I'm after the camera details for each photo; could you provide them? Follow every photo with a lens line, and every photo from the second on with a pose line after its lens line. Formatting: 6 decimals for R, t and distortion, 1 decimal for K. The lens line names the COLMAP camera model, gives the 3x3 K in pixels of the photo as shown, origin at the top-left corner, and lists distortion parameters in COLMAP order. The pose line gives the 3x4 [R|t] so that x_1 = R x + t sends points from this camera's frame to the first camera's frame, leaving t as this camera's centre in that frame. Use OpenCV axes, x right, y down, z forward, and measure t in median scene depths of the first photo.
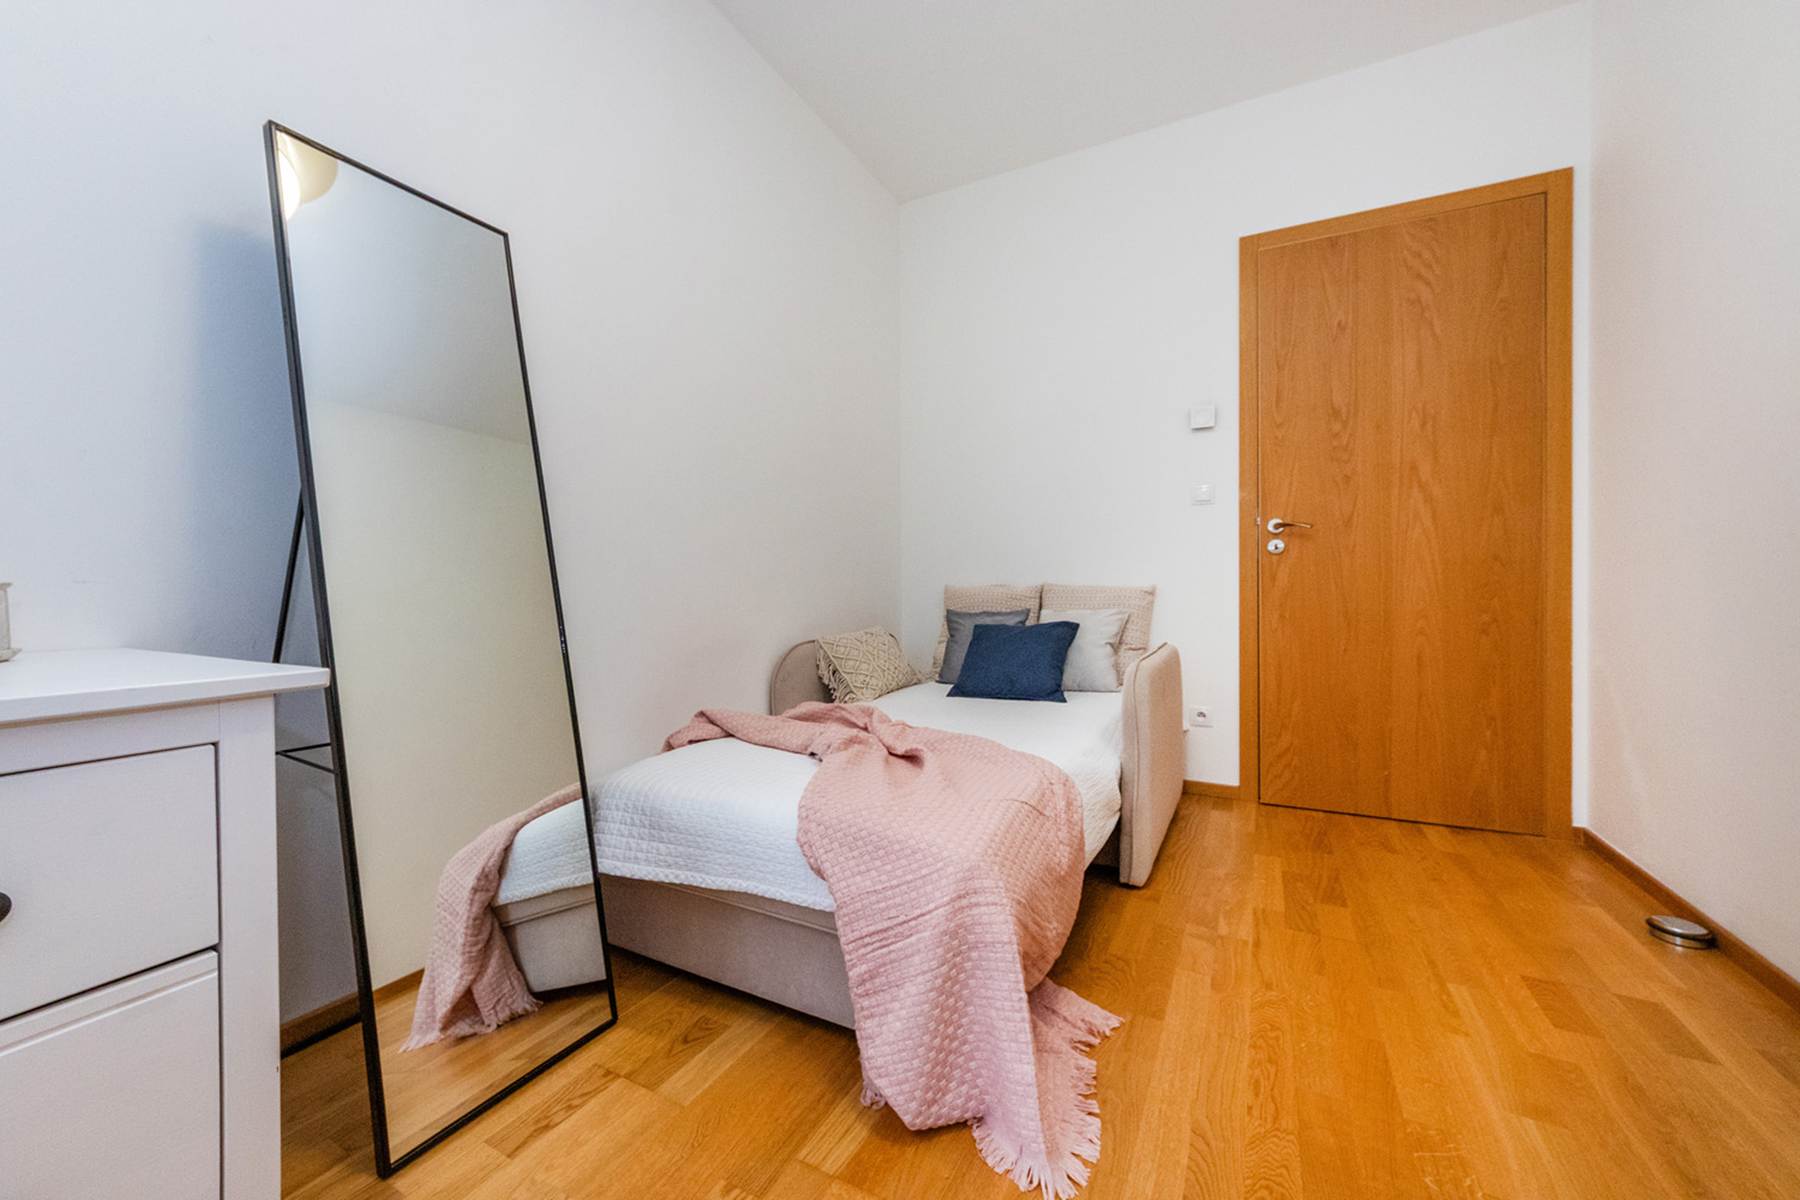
lens RADIAL K [[685.6, 0, 900.0], [0, 685.6, 600.0], [0, 0, 1]] dist [0.012871, -0.000022]
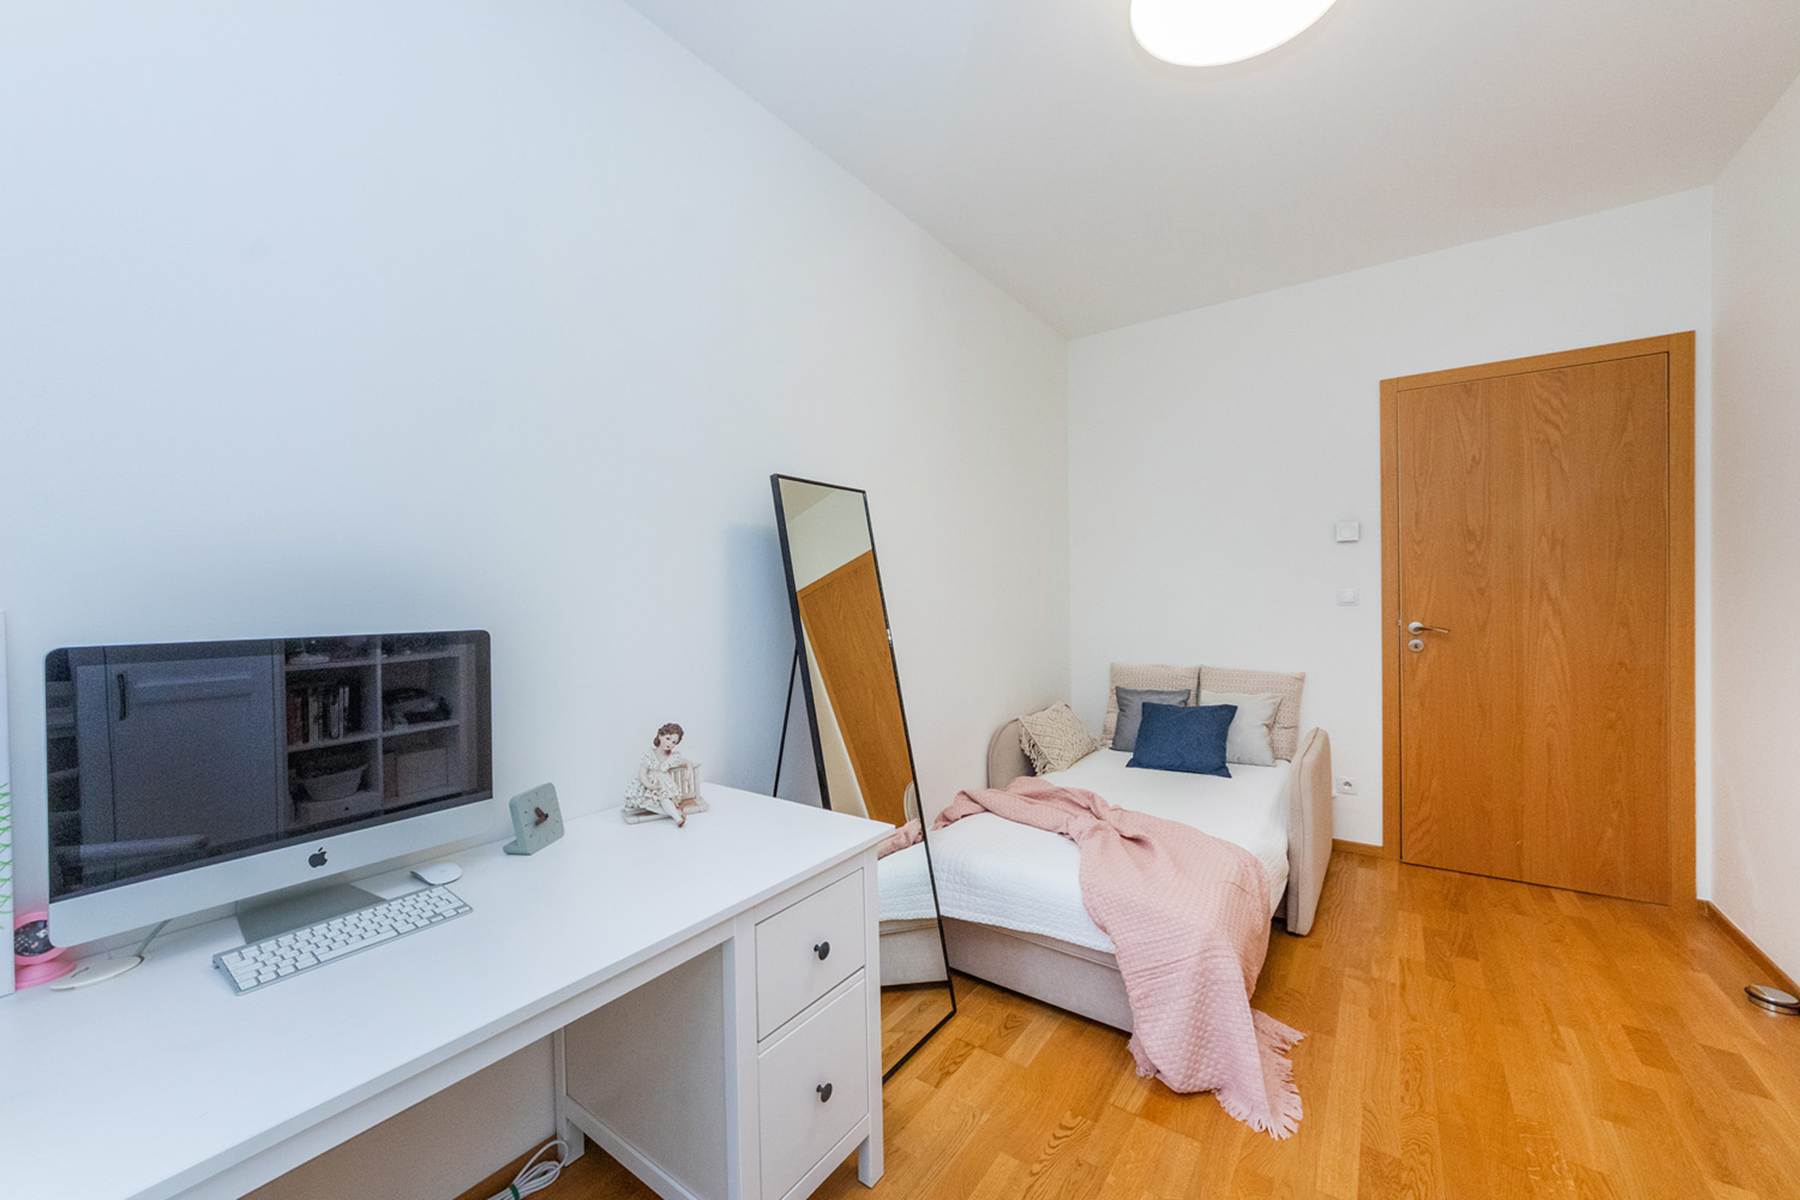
lens RADIAL K [[706.2, 0, 900.0], [0, 706.2, 600.0], [0, 0, 1]] dist [0.001428, 0.006651]
pose [[0.992209, -0.008814, -0.124270, -0.260740], [0.010256, 0.999887, 0.010968, -0.262876], [0.124159, -0.012157, 0.992188, -0.455611]]
